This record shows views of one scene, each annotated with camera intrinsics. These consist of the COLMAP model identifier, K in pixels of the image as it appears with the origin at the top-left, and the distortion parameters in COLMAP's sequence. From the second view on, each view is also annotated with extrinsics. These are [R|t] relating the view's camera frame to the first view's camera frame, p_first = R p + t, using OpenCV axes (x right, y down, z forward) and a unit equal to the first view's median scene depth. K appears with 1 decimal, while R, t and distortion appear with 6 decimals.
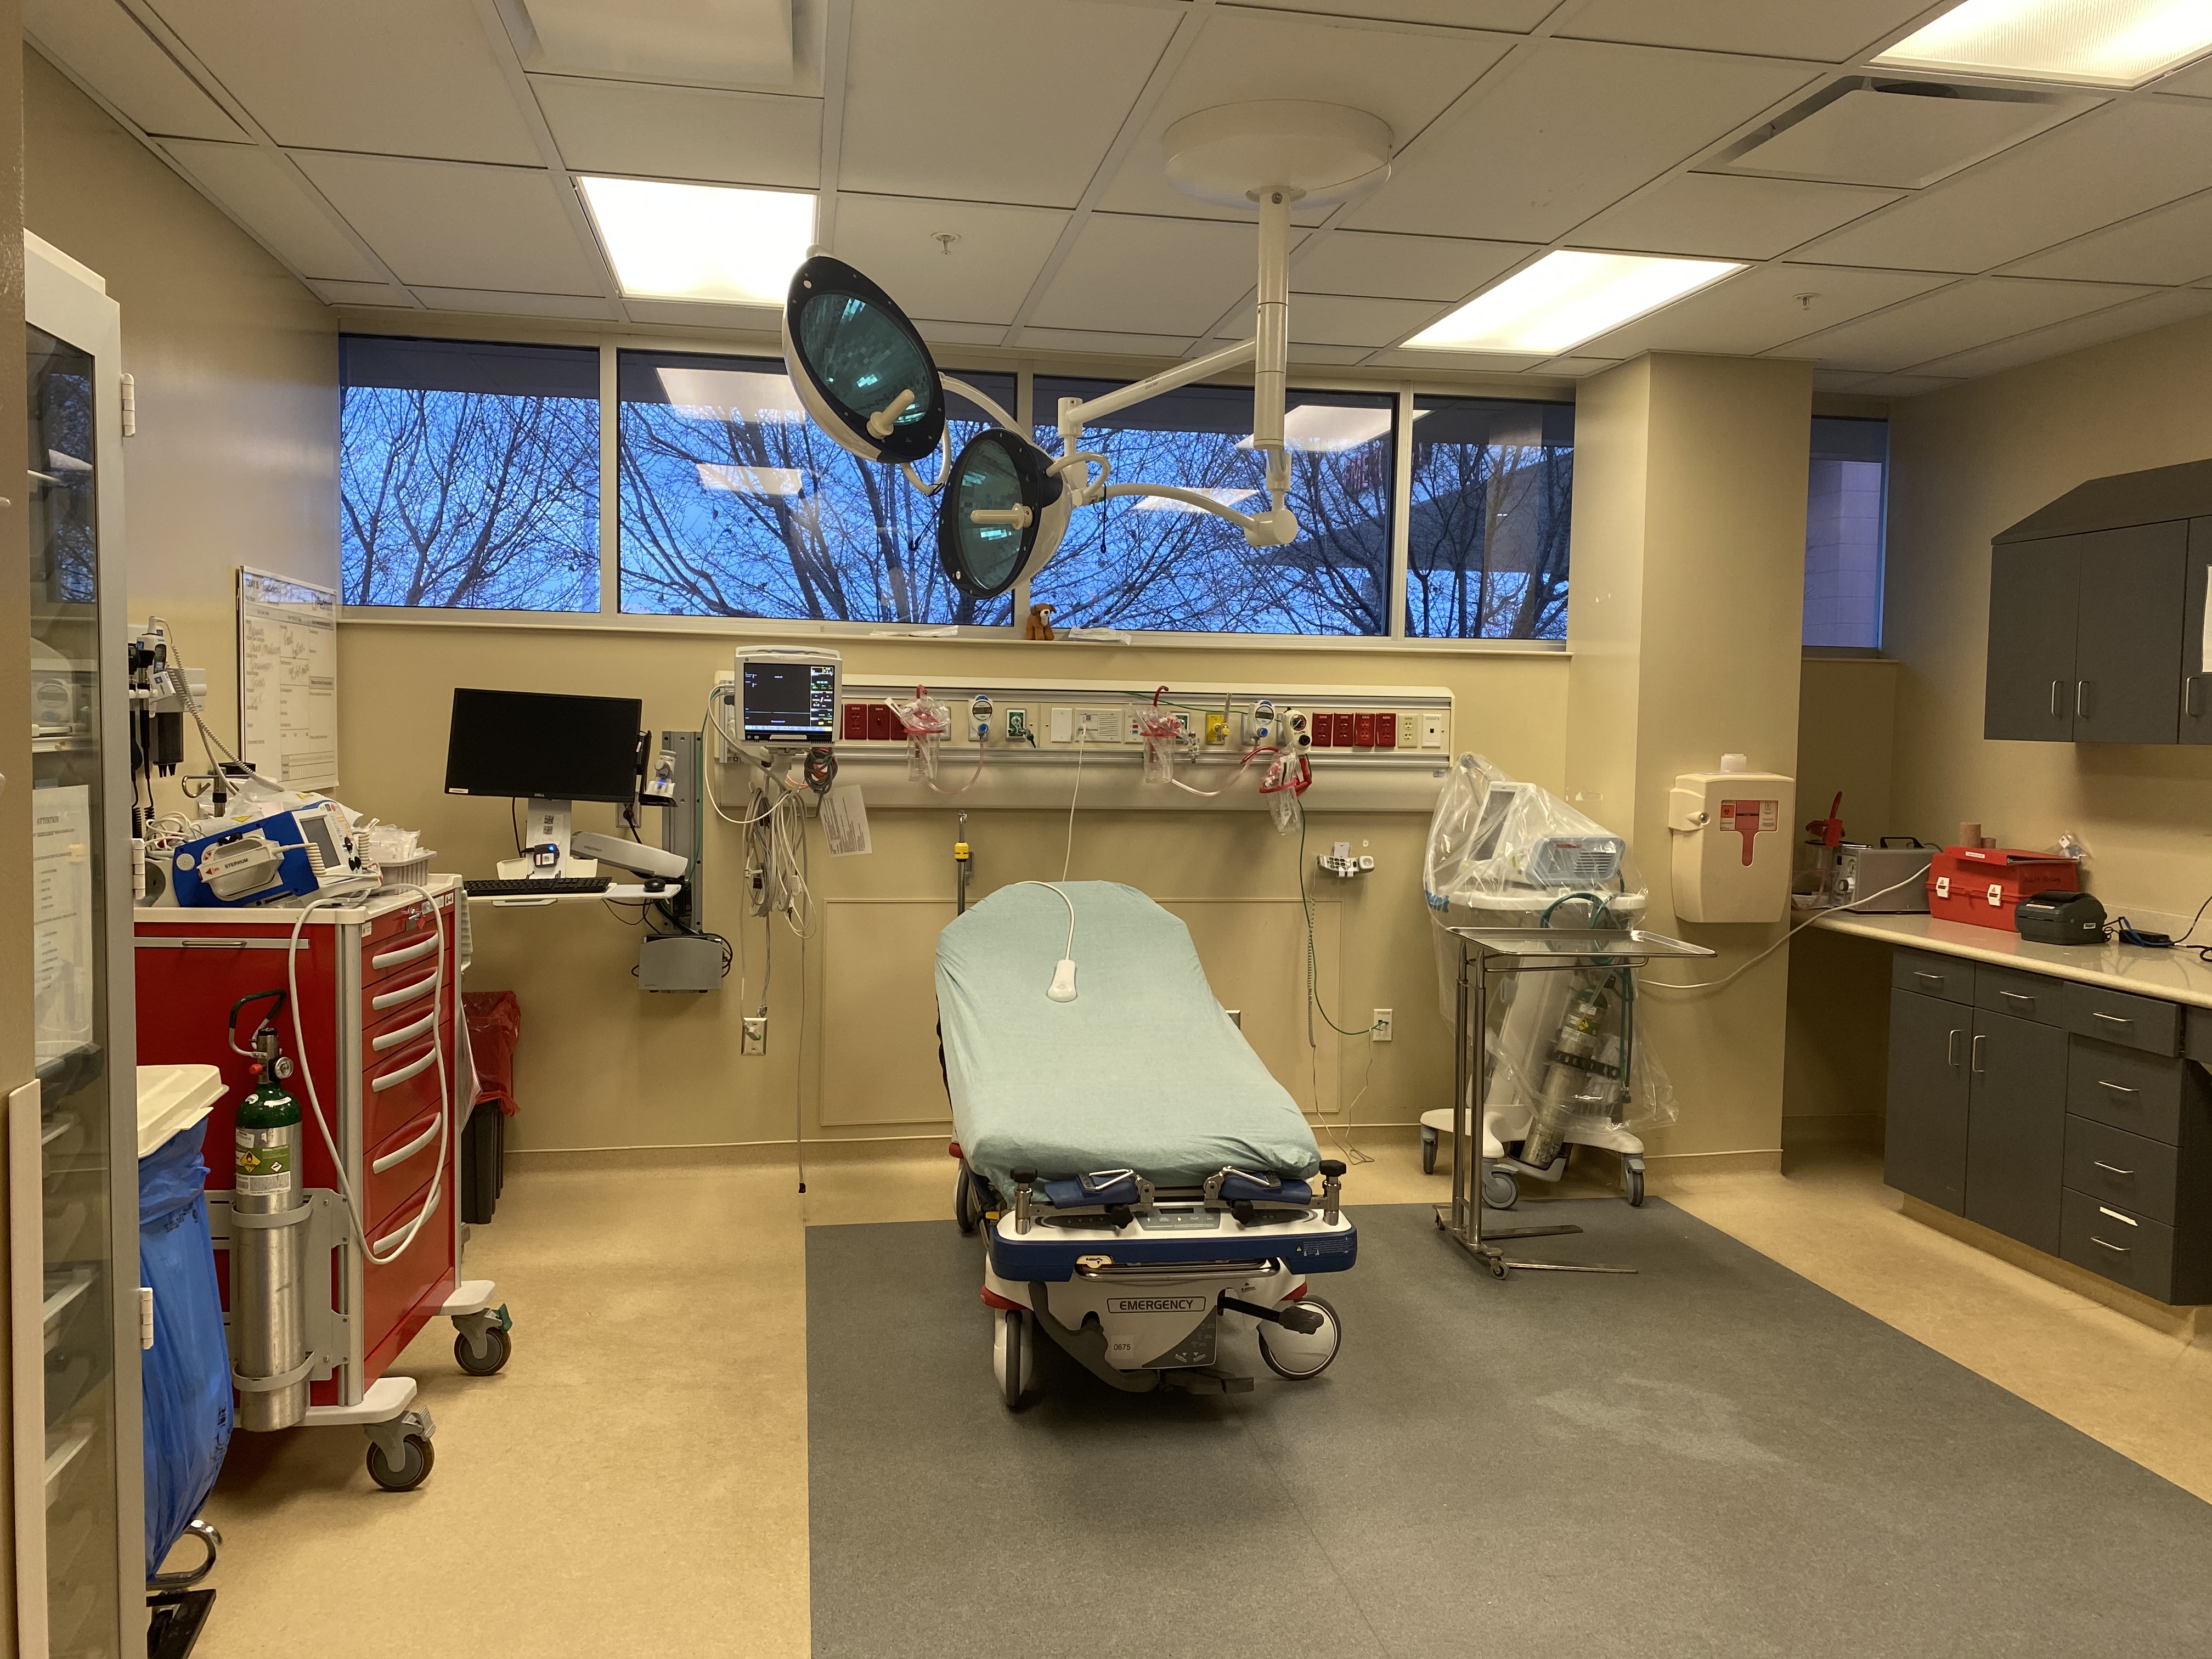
lens RADIAL K [[1676.7, 0, 1107.1], [0, 1676.7, 826.9], [0, 0, 1]] dist [0.047671, -0.010612]
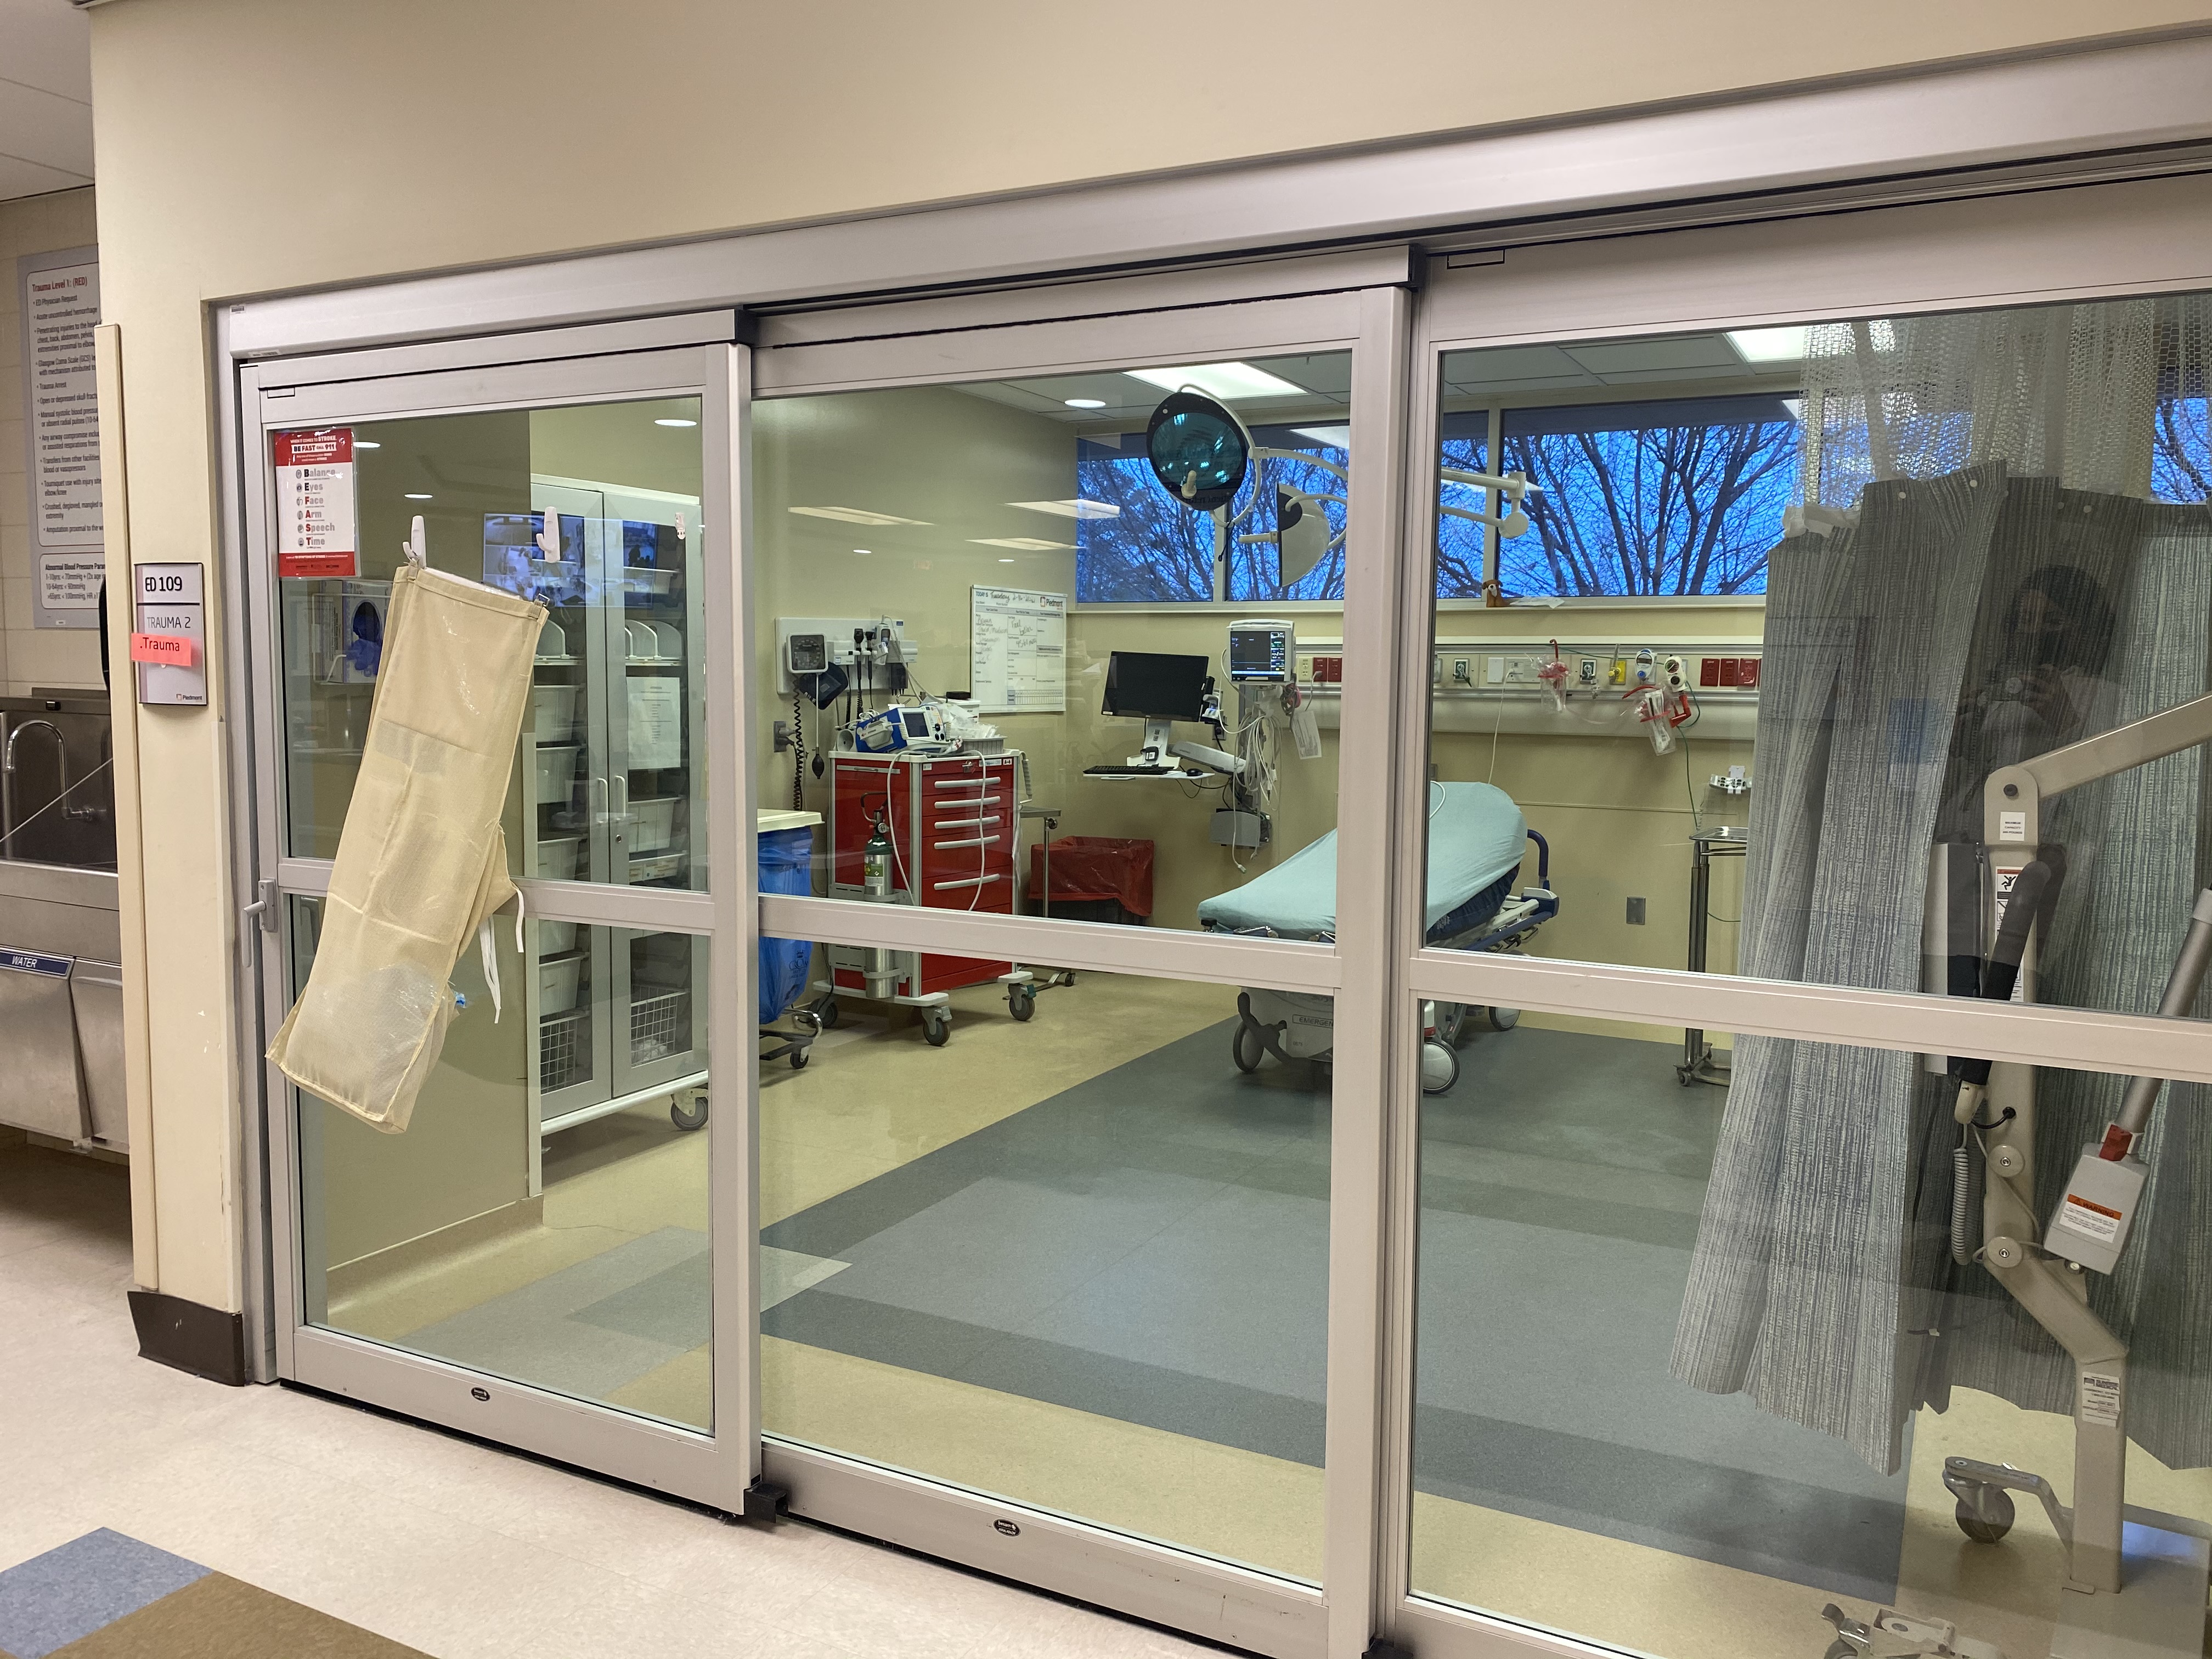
lens RADIAL K [[1676.7, 0, 1104.3], [0, 1676.7, 833.8], [0, 0, 1]] dist [0.047671, -0.010612]
pose [[0.780715, 0.052099, -0.622712, 0.642837], [-0.039217, 0.998639, 0.034384, 0.040796], [0.623656, -0.002423, 0.781696, -0.290442]]
